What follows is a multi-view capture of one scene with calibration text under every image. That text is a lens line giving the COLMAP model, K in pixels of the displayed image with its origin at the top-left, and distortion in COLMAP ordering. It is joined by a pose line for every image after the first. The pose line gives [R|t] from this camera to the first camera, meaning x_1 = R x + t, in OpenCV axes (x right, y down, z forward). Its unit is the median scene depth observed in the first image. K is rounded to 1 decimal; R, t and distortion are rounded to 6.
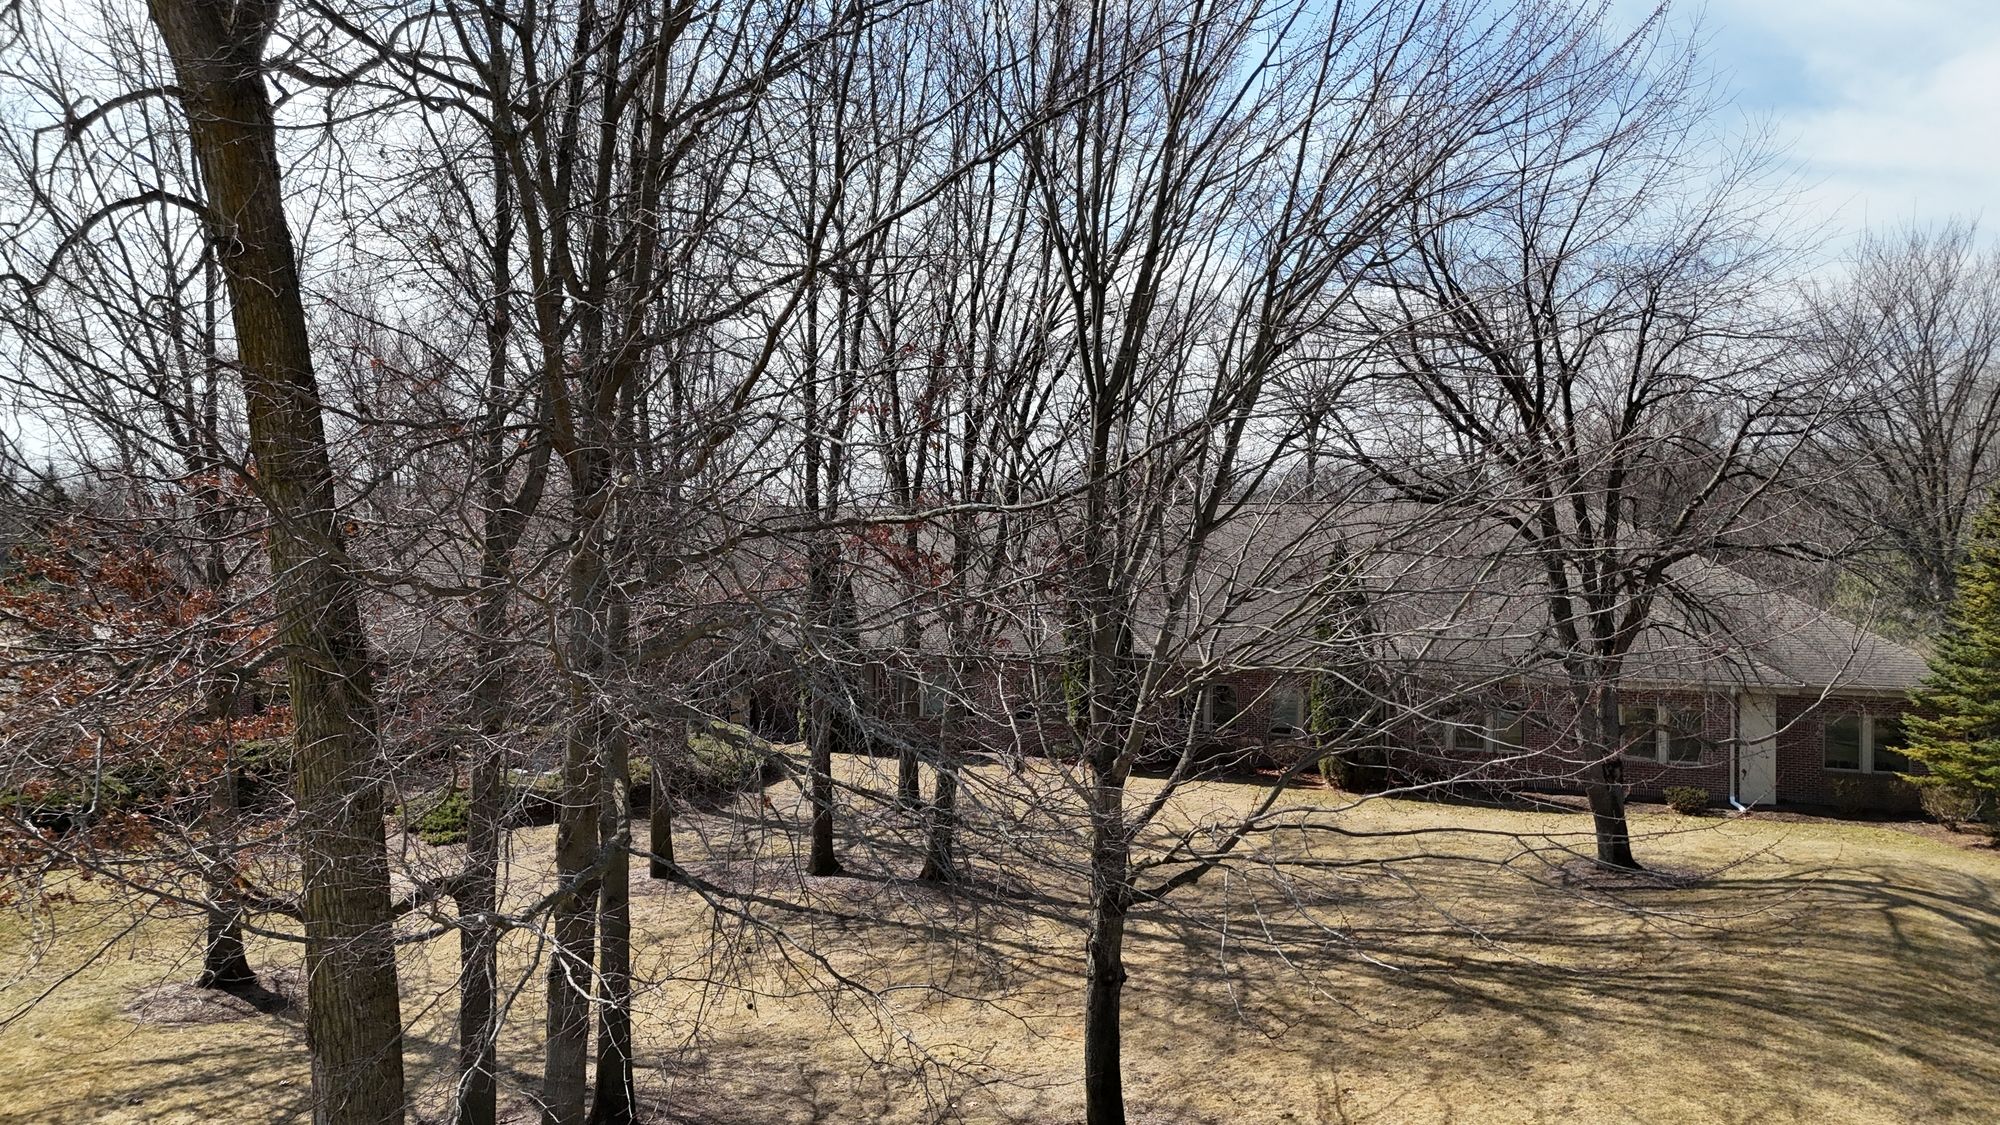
lens RADIAL K [[1484.2, 0, 1009.1], [0, 1484.2, 566.9], [0, 0, 1]] dist [0.078609, -0.073255]
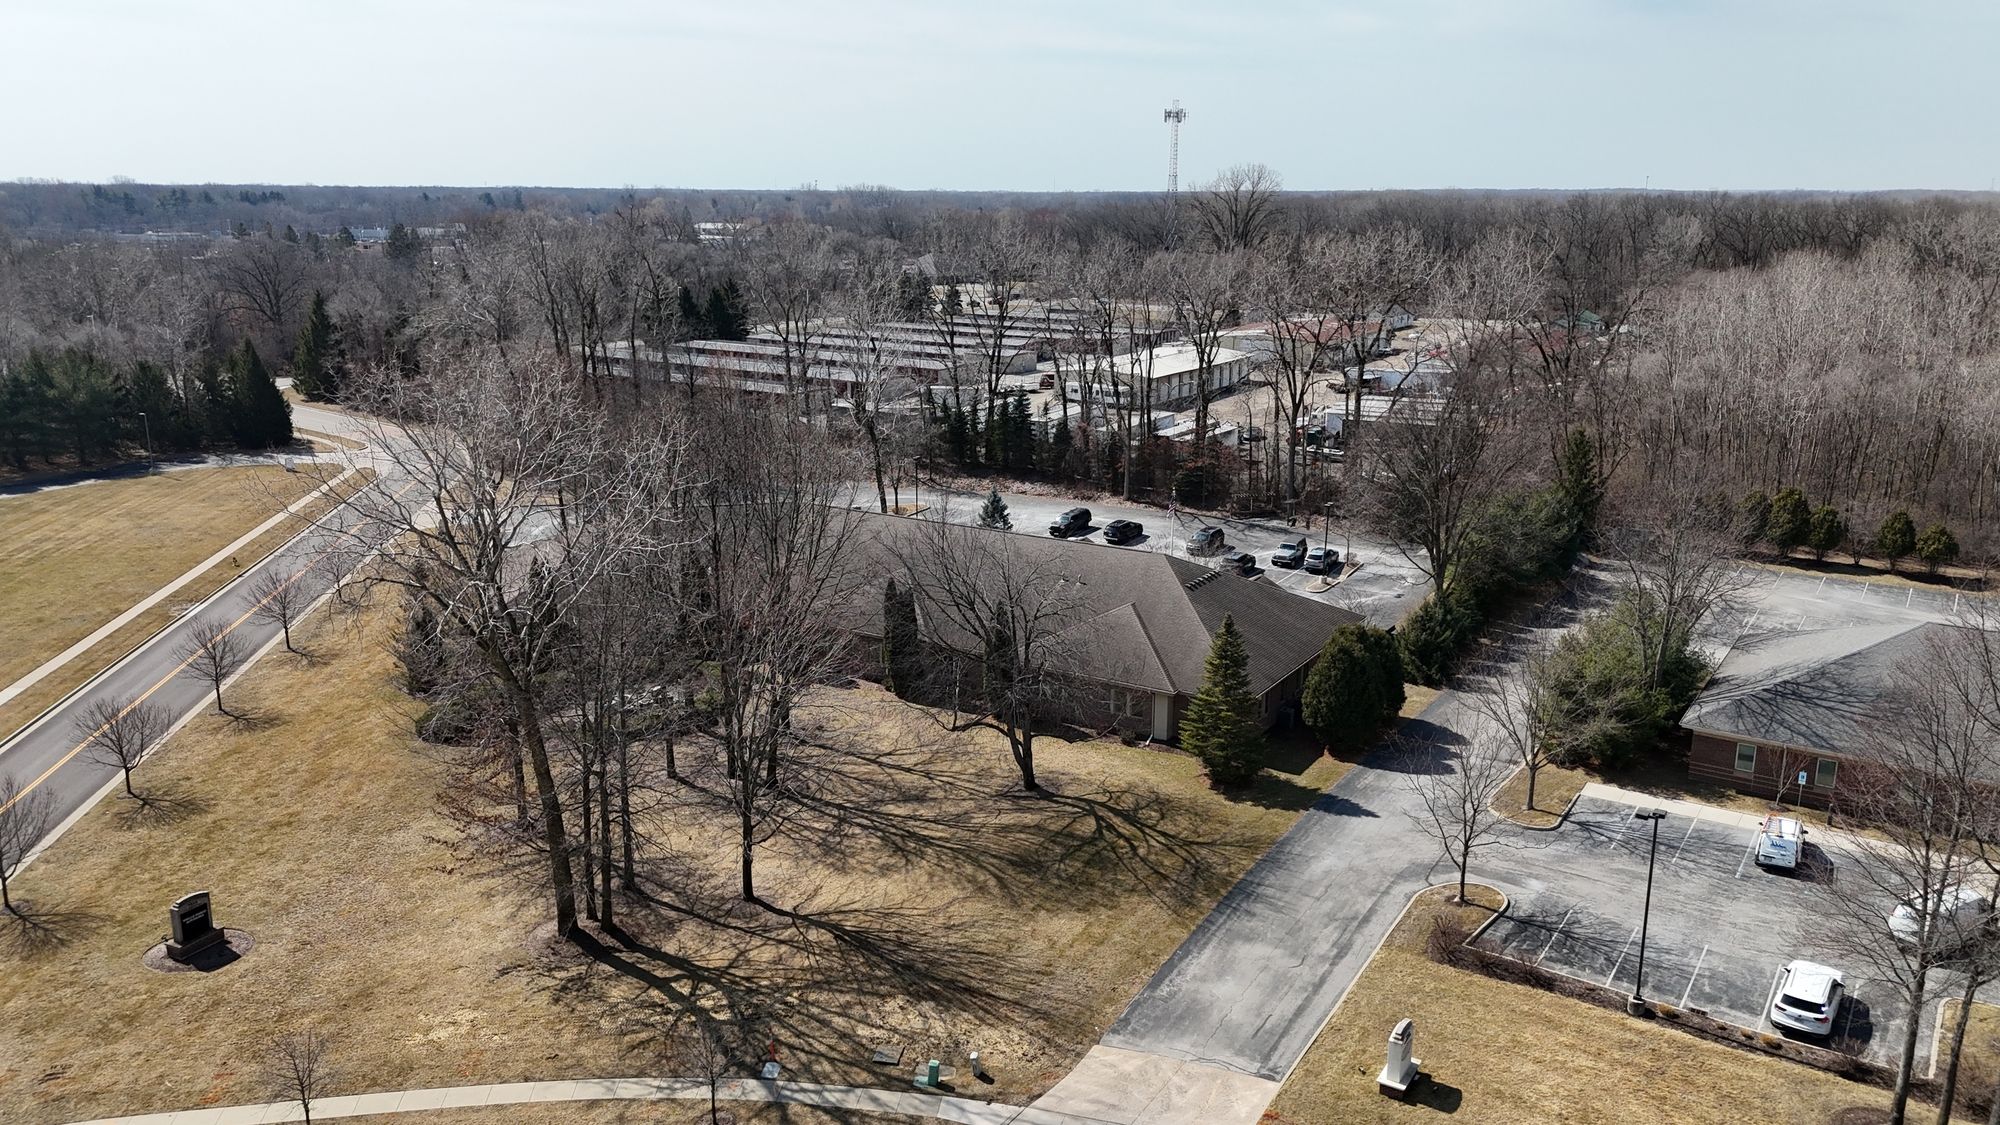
lens RADIAL K [[1484.2, 0, 993.7], [0, 1484.2, 577.9], [0, 0, 1]] dist [0.078609, -0.073255]
pose [[0.992562, 0.026529, -0.118812, 0.565258], [0.002728, 0.970875, 0.239572, -0.681745], [0.121708, -0.238114, 0.963581, -1.242315]]
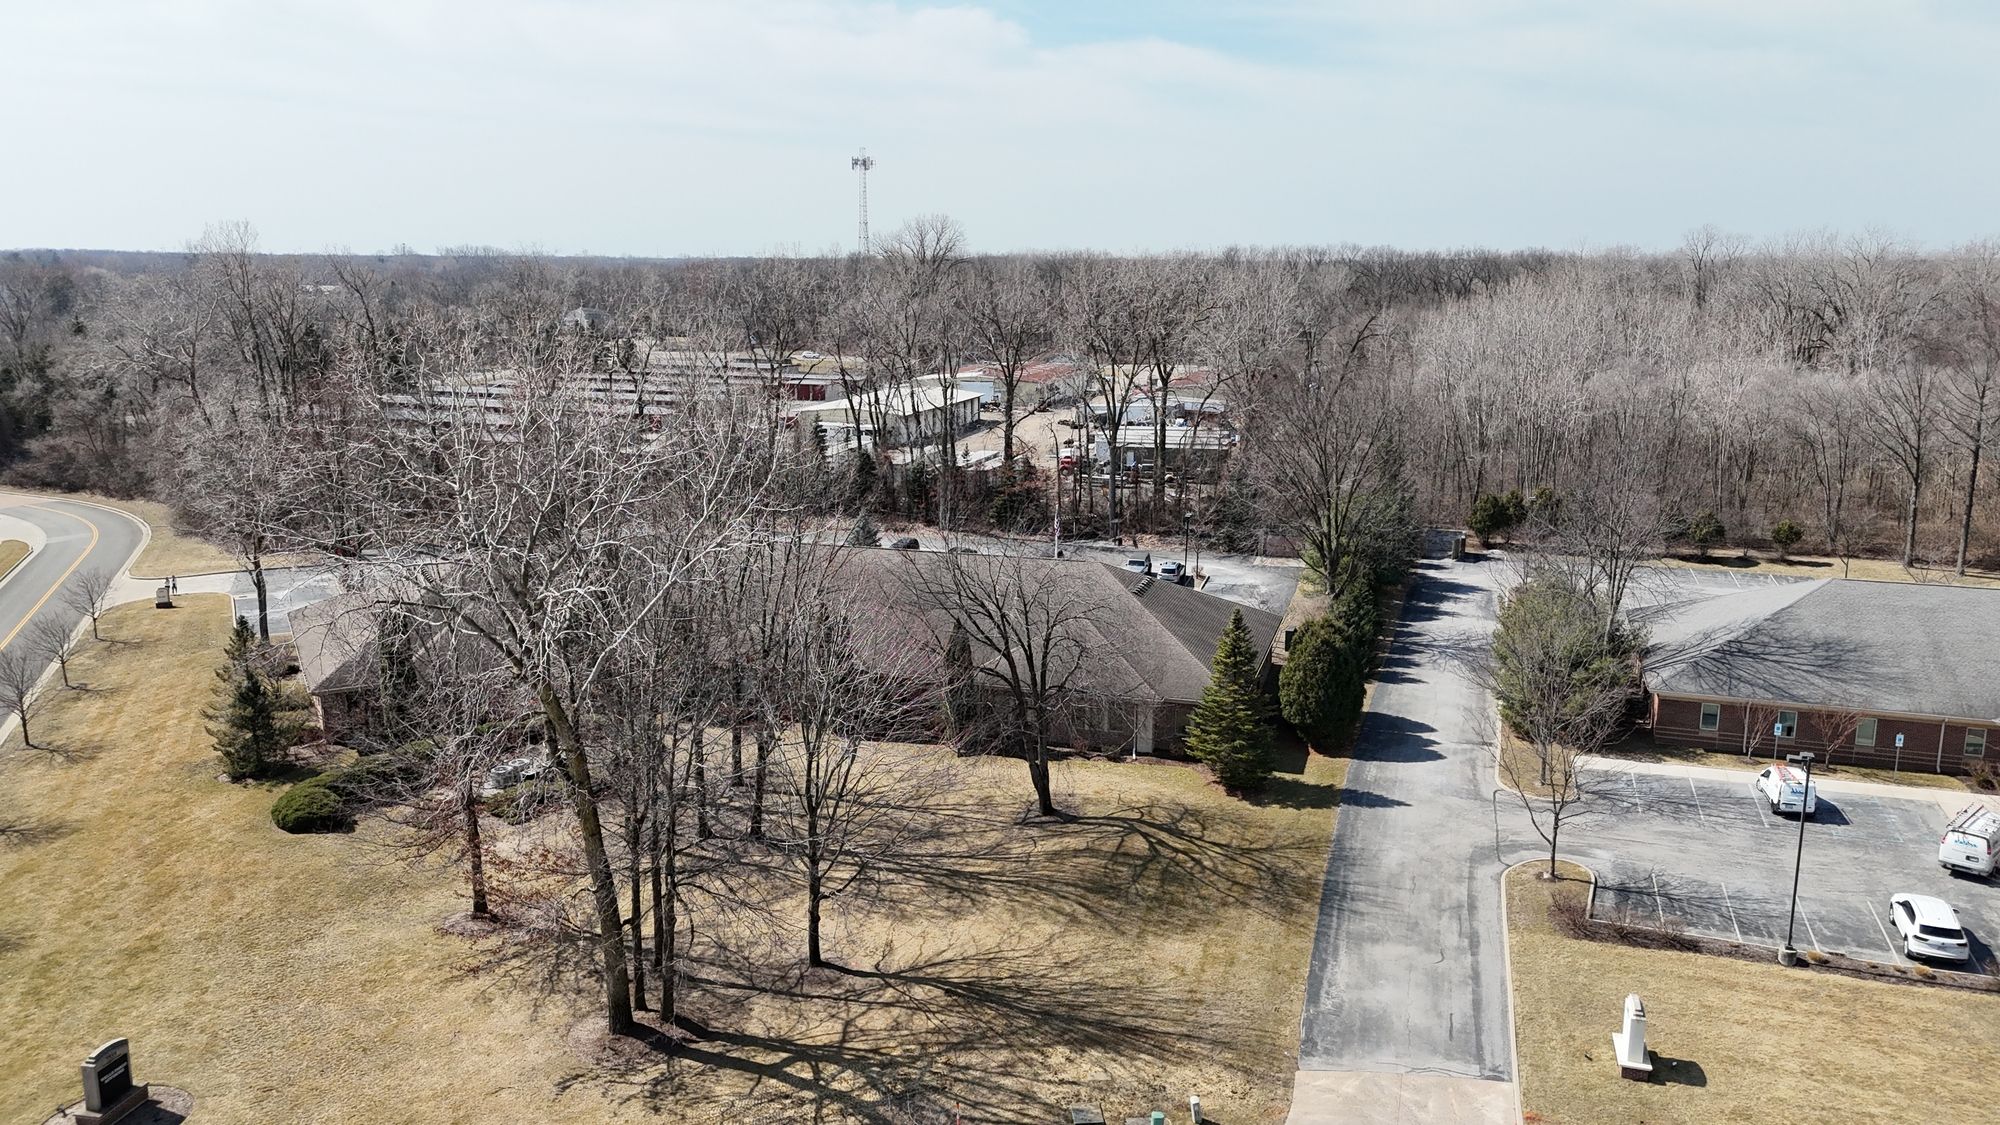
lens RADIAL K [[1484.2, 0, 998.5], [0, 1484.2, 574.6], [0, 0, 1]] dist [0.078609, -0.073255]
pose [[0.990116, -0.034501, 0.135938, 0.019450], [0.007299, 0.980633, 0.195718, -0.555954], [-0.140058, -0.192791, 0.971193, -1.060208]]
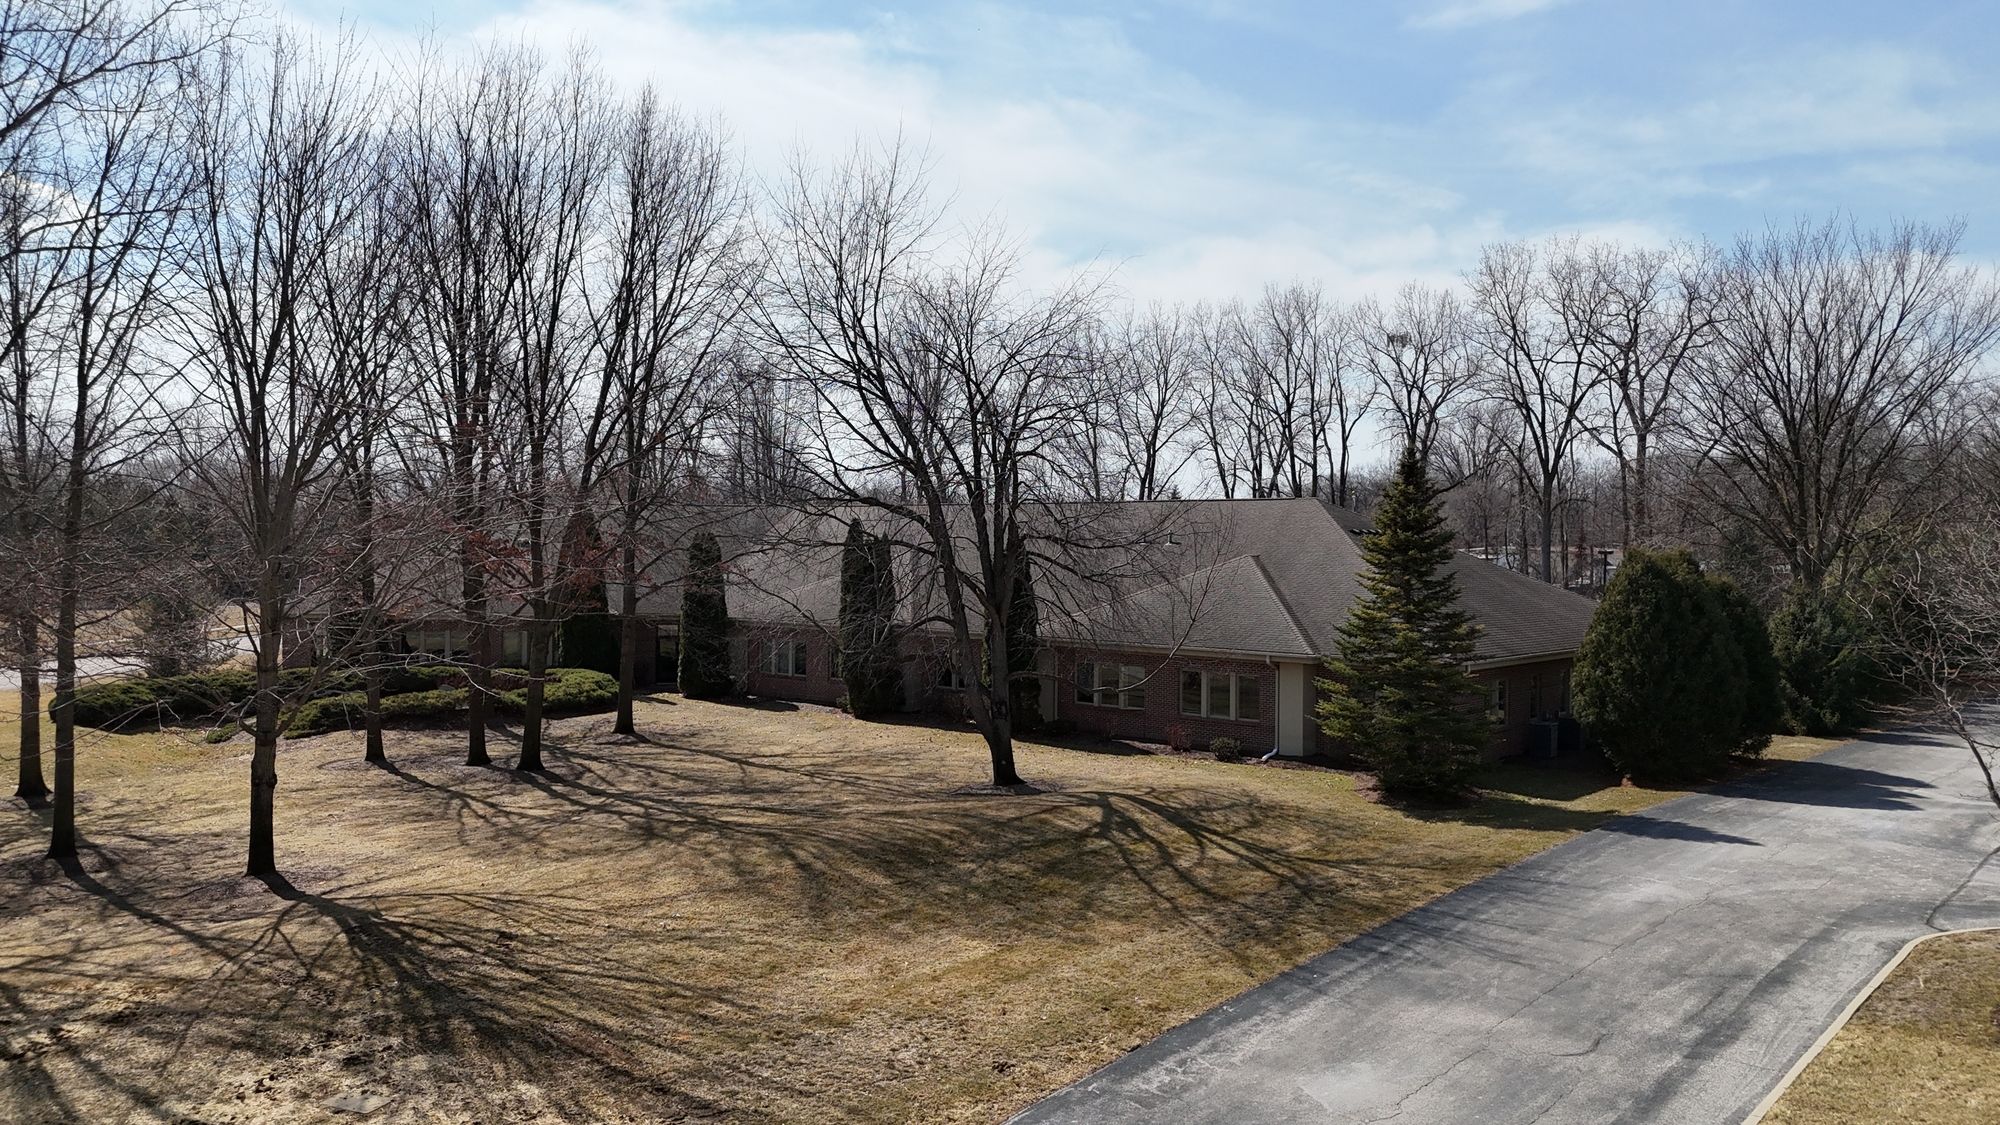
lens RADIAL K [[1484.2, 0, 994.7], [0, 1484.2, 571.9], [0, 0, 1]] dist [0.078609, -0.073255]
pose [[0.960102, 0.007754, -0.279541, 0.670234], [-0.005944, 0.999956, 0.007323, 0.006437], [0.279586, -0.005370, 0.960106, -0.210383]]
